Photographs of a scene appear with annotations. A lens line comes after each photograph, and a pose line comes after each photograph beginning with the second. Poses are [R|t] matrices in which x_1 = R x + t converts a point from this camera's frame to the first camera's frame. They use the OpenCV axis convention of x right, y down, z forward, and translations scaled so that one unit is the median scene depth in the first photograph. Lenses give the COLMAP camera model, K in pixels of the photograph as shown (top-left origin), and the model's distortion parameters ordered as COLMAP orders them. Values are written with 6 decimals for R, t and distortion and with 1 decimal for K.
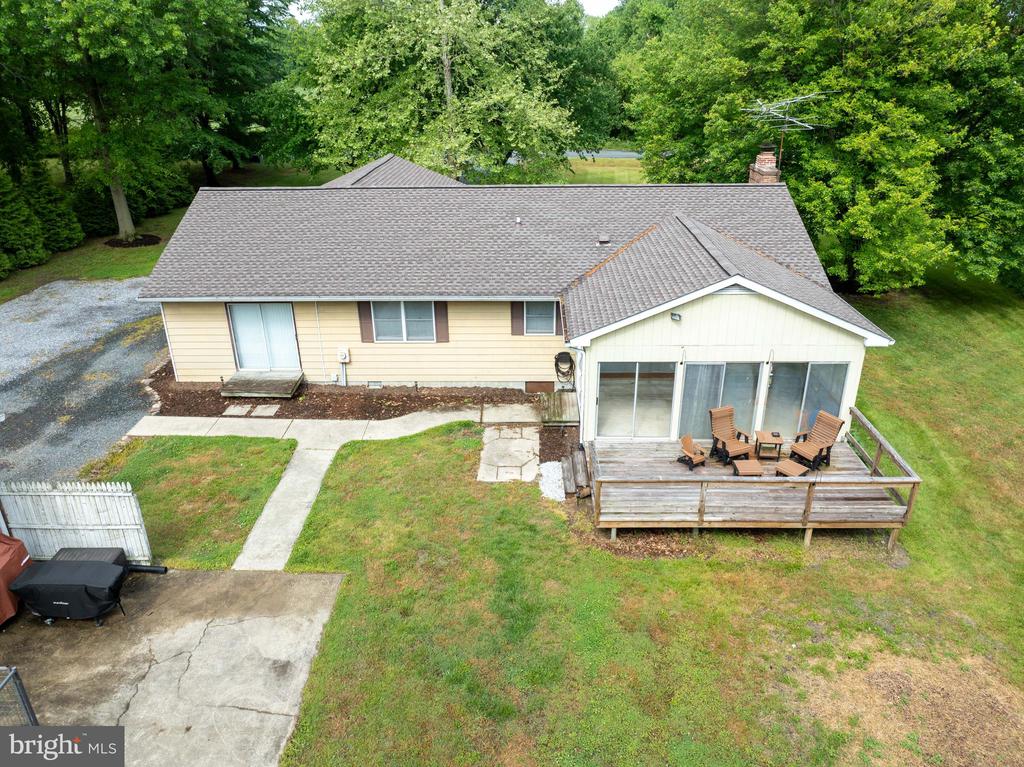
lens RADIAL K [[716.4, 0, 512.0], [0, 716.4, 383.5], [0, 0, 1]] dist [-0.038055, -0.007379]
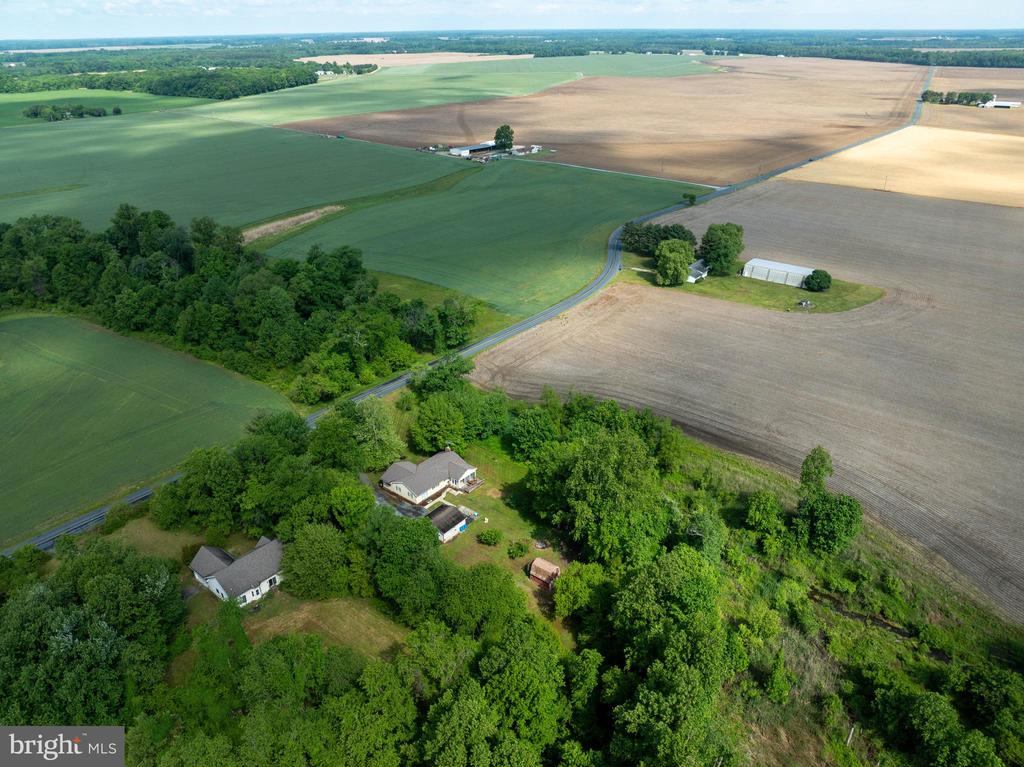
lens RADIAL K [[716.4, 0, 512.0], [0, 716.4, 383.5], [0, 0, 1]] dist [-0.038055, -0.007379]
pose [[0.611059, -0.344889, 0.712501, -6.034364], [0.327595, 0.929579, 0.169012, -2.710716], [-0.720616, 0.130136, 0.681011, -6.558622]]
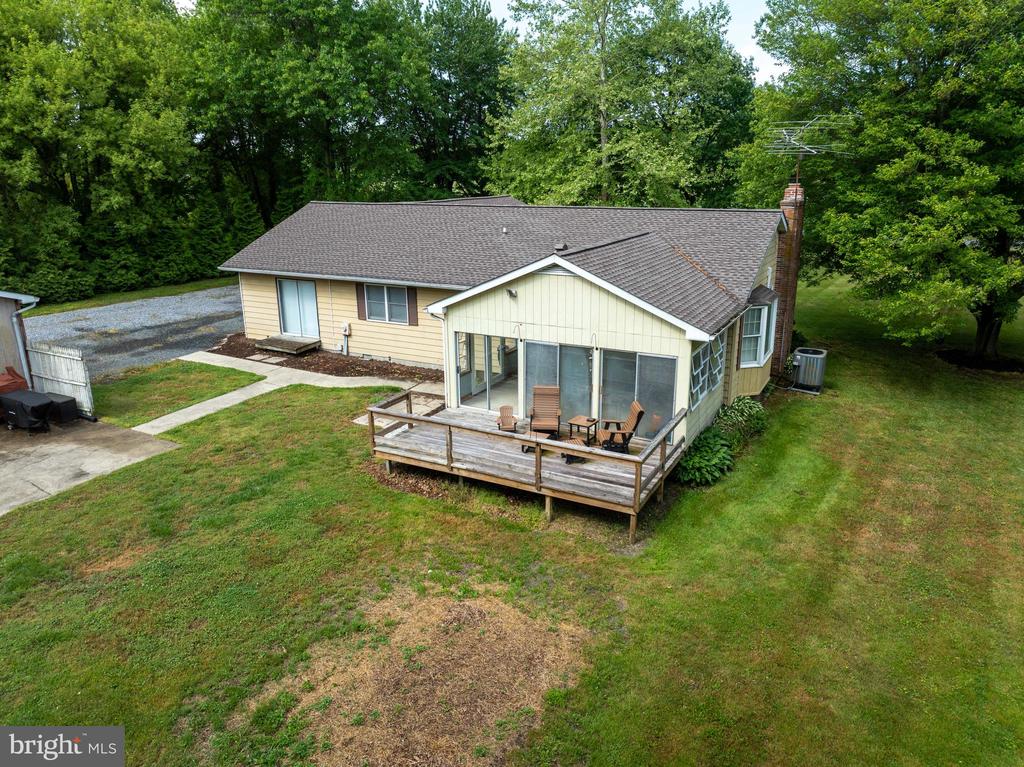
lens RADIAL K [[717.3, 0, 512.0], [0, 717.3, 383.5], [0, 0, 1]] dist [-0.040855, 0.004715]
pose [[0.891547, 0.133253, -0.432882, 0.601608], [-0.187248, 0.978682, -0.084383, 0.109879], [0.412409, 0.156288, 0.897492, 0.045521]]
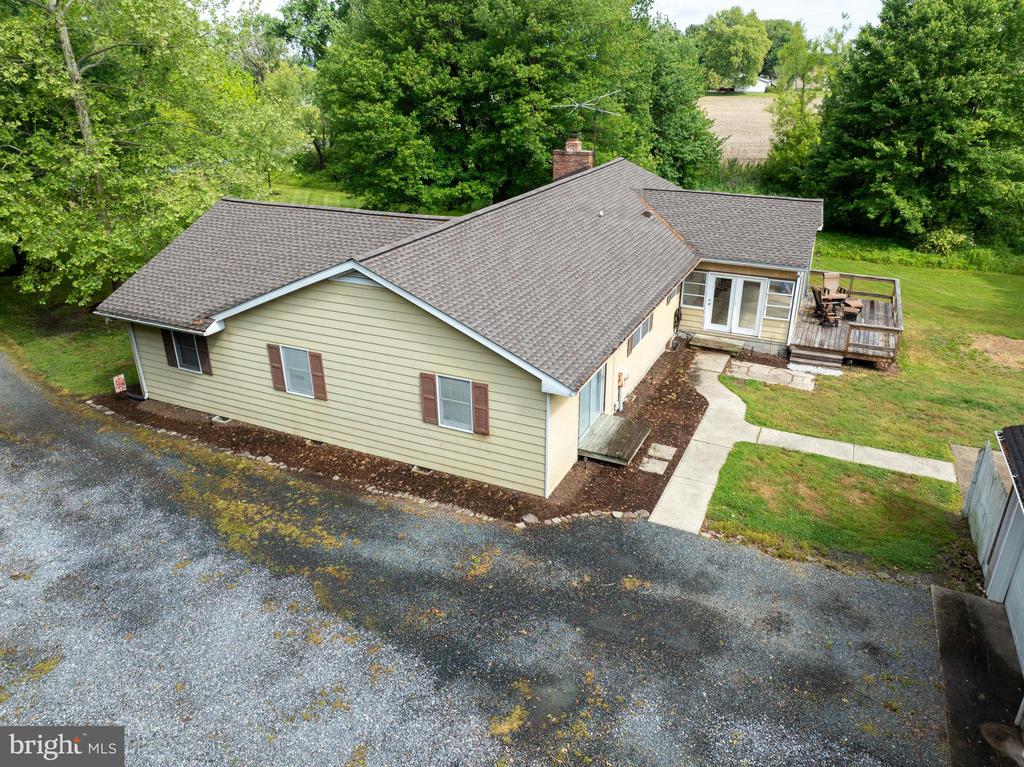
lens RADIAL K [[716.4, 0, 512.0], [0, 716.4, 383.5], [0, 0, 1]] dist [-0.038055, -0.007379]
pose [[0.407294, -0.366154, 0.836686, -1.185606], [0.379556, 0.901117, 0.209584, -0.311516], [-0.830692, 0.232207, 0.505995, 0.700789]]
